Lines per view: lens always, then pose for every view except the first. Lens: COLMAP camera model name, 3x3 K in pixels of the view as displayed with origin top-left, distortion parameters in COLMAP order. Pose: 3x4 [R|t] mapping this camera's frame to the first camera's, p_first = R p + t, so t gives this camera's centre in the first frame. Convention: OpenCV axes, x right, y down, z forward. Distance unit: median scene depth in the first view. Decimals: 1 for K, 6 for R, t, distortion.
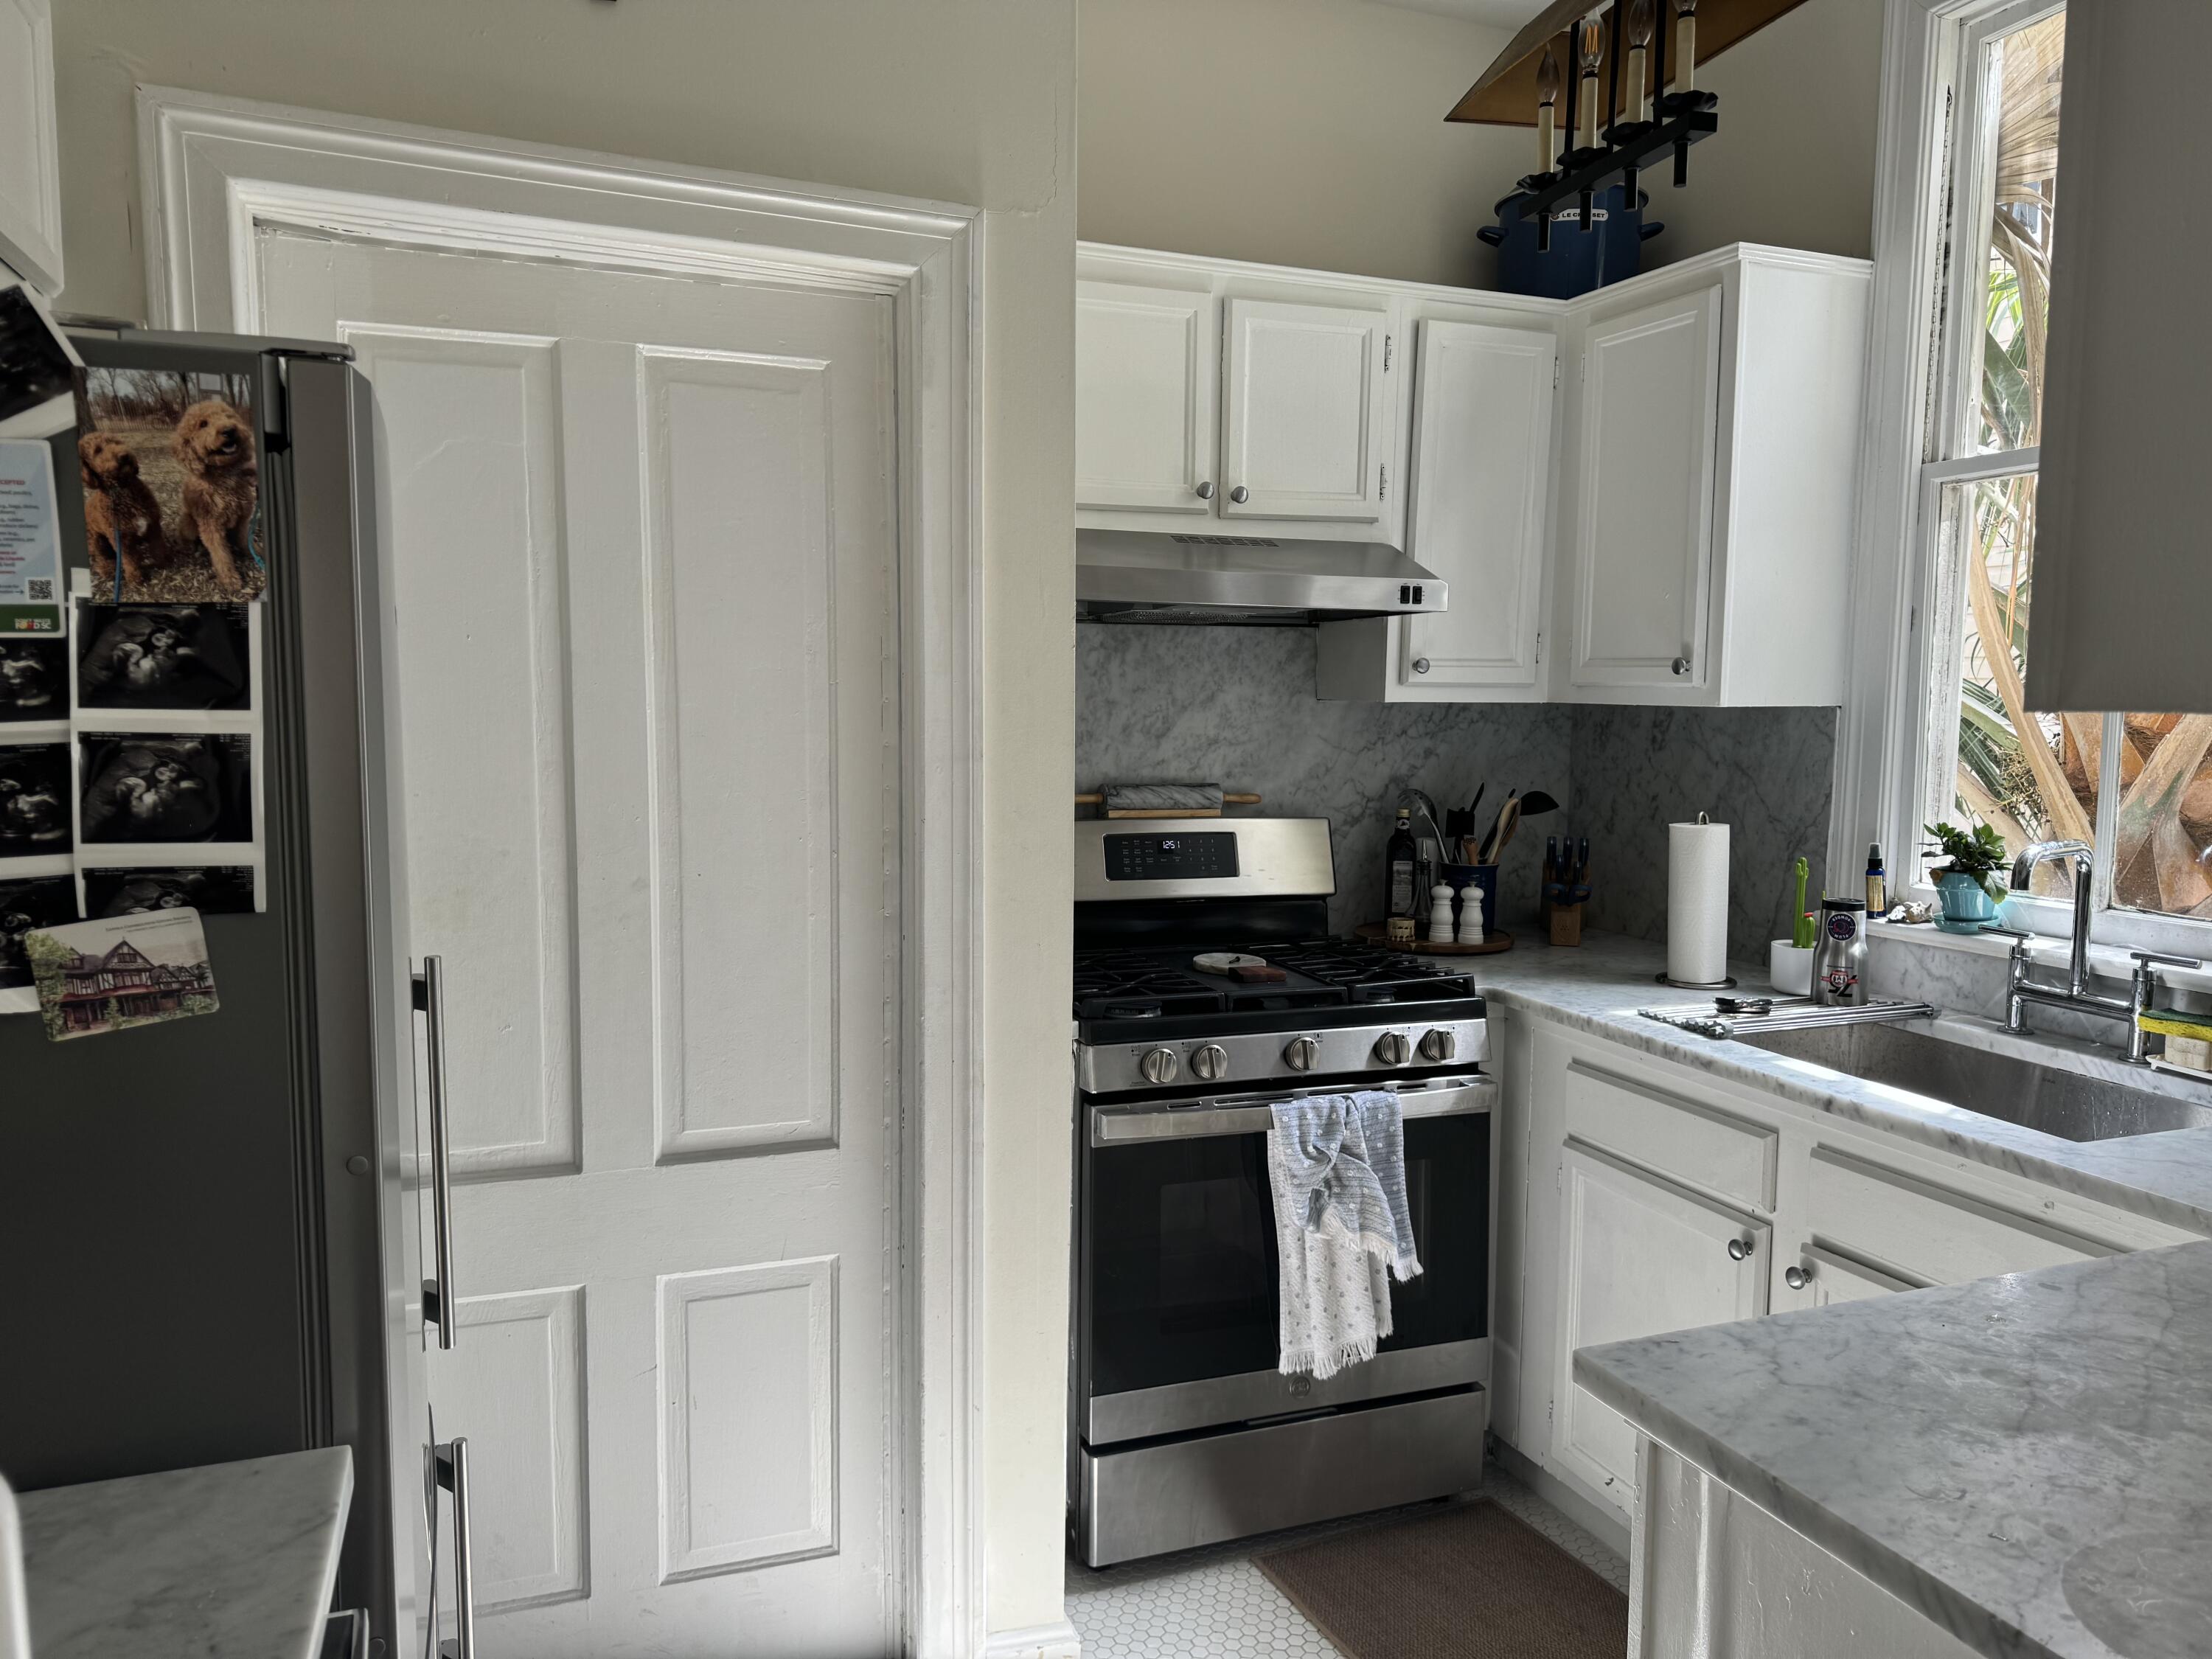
lens RADIAL K [[1551.5, 0, 1106.0], [0, 1551.5, 829.5], [0, 0, 1]] dist [0.079625, -0.114383]
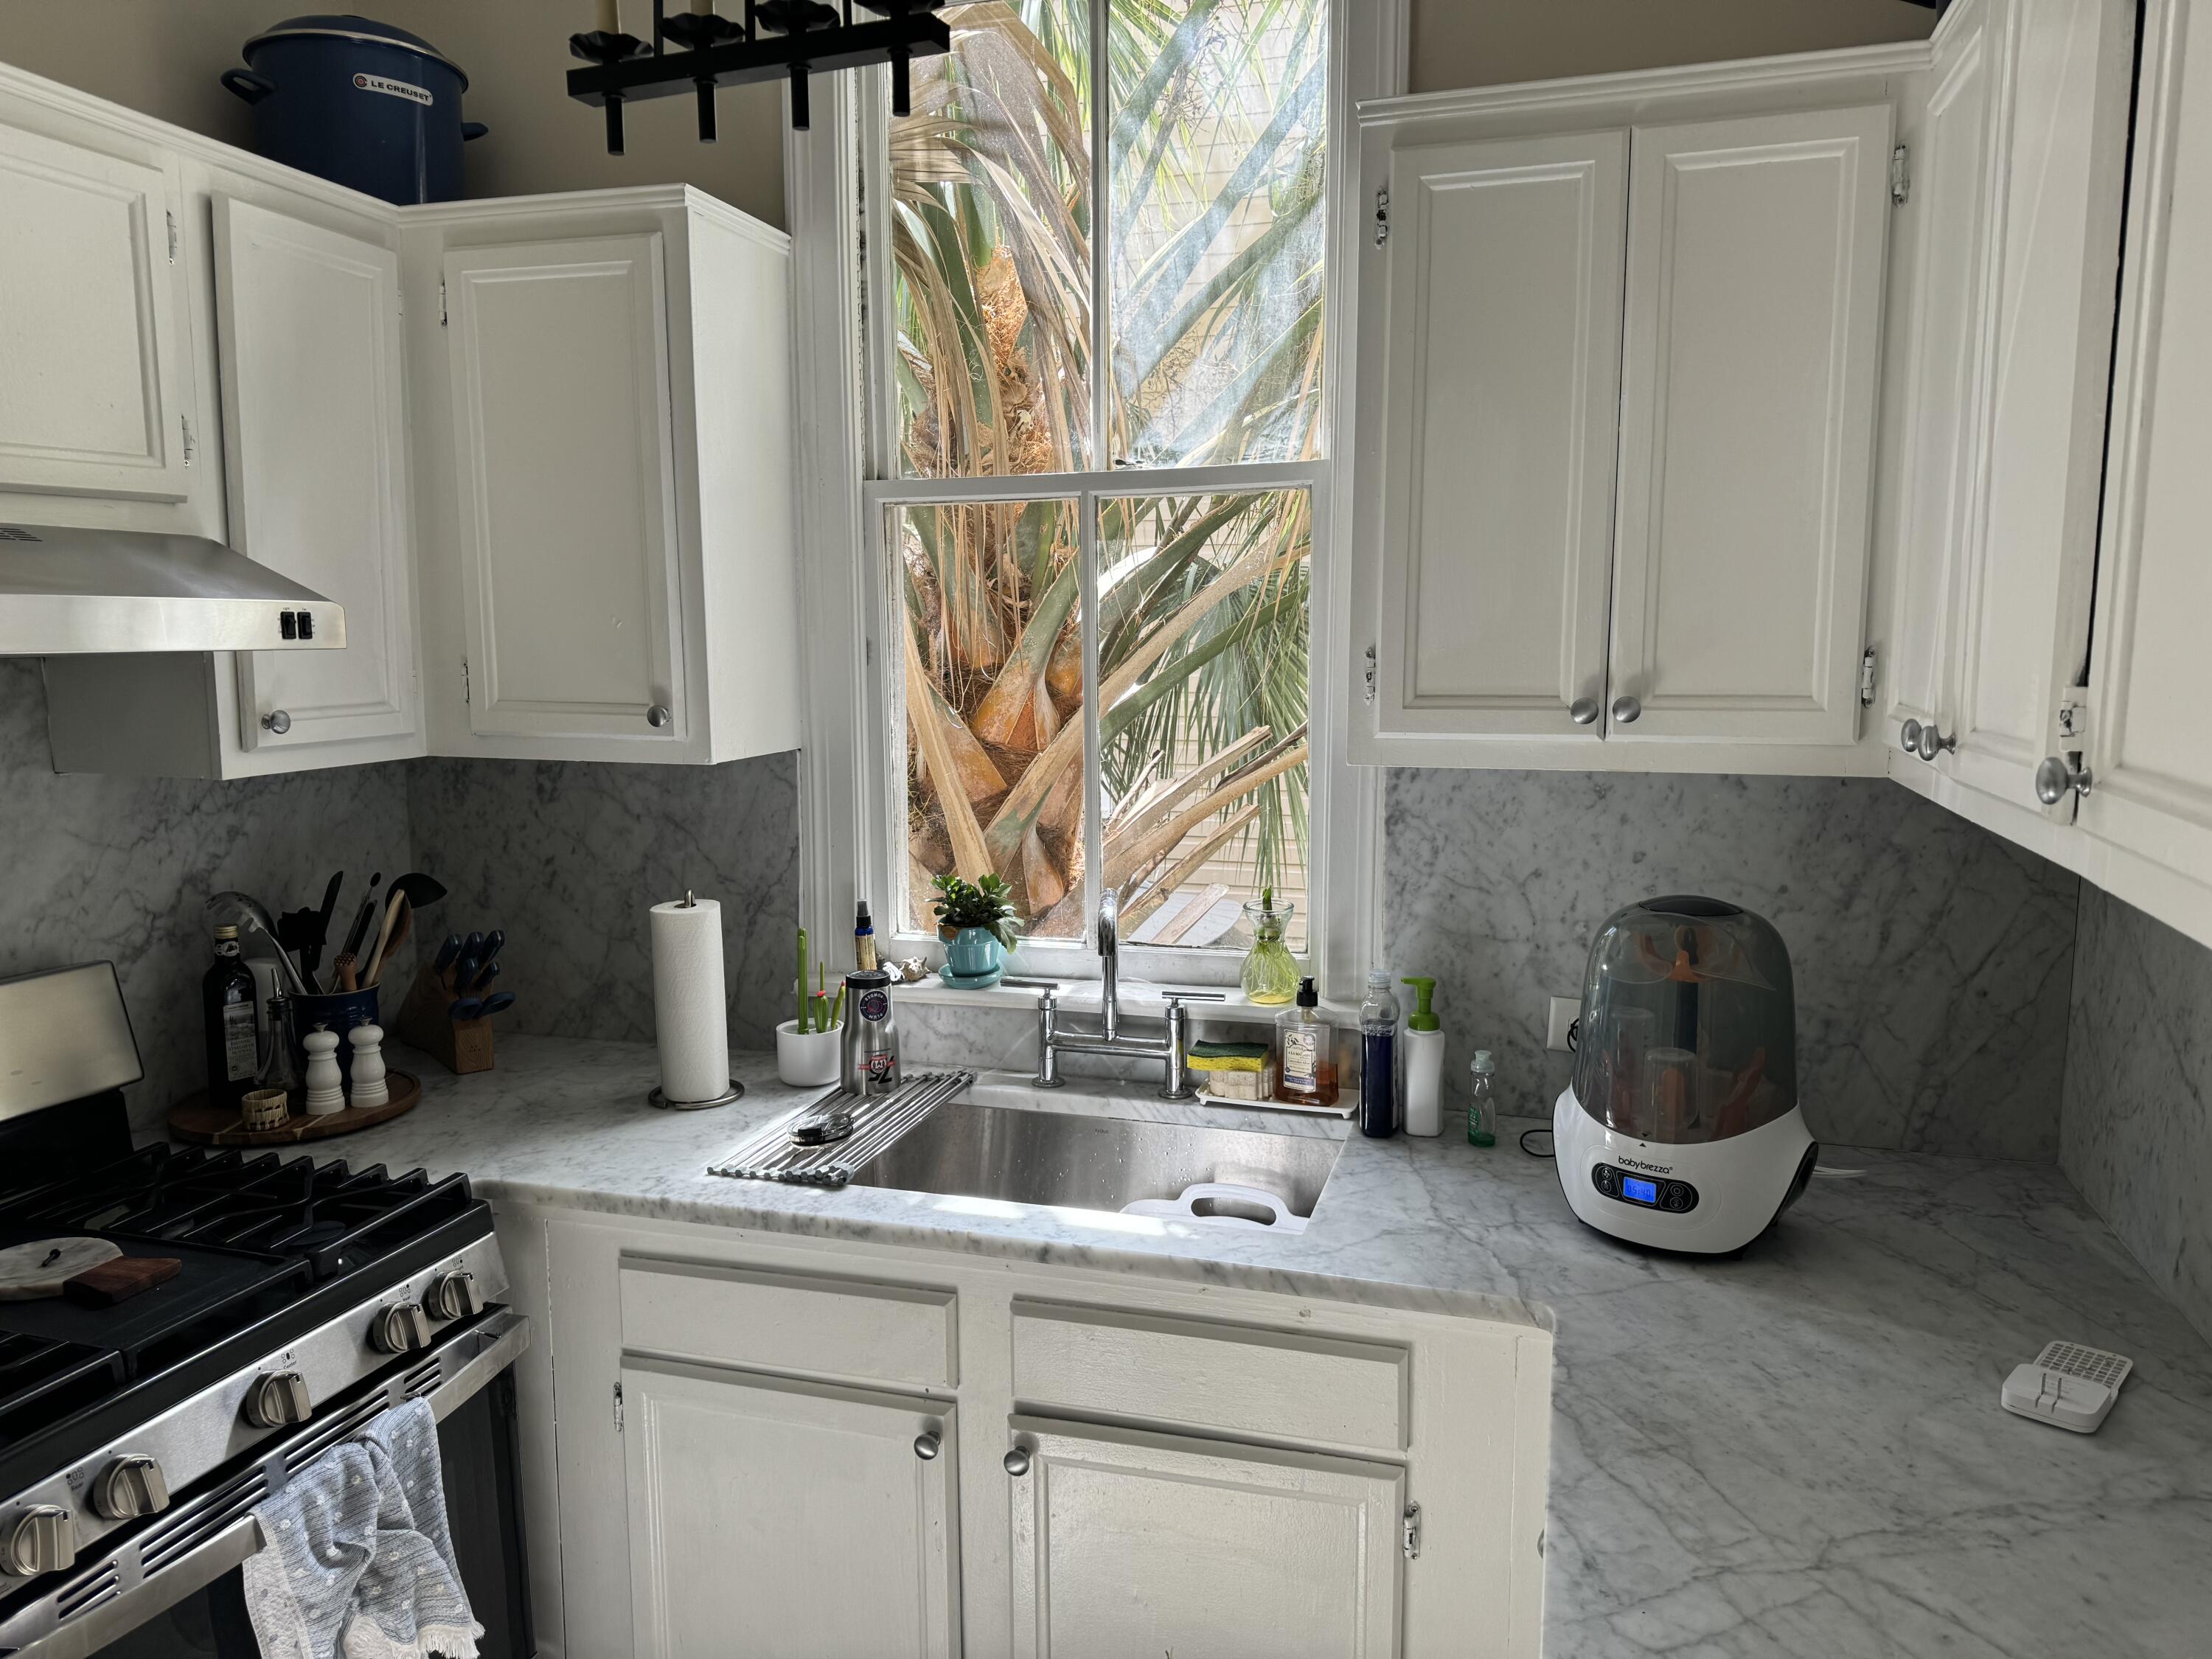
lens RADIAL K [[1551.5, 0, 1106.0], [0, 1551.5, 829.5], [0, 0, 1]] dist [0.079625, -0.114383]
pose [[0.617846, -0.111415, 0.778365, -0.109971], [0.084541, 0.993585, 0.075114, -0.082642], [-0.781741, 0.019395, 0.623302, 0.315047]]
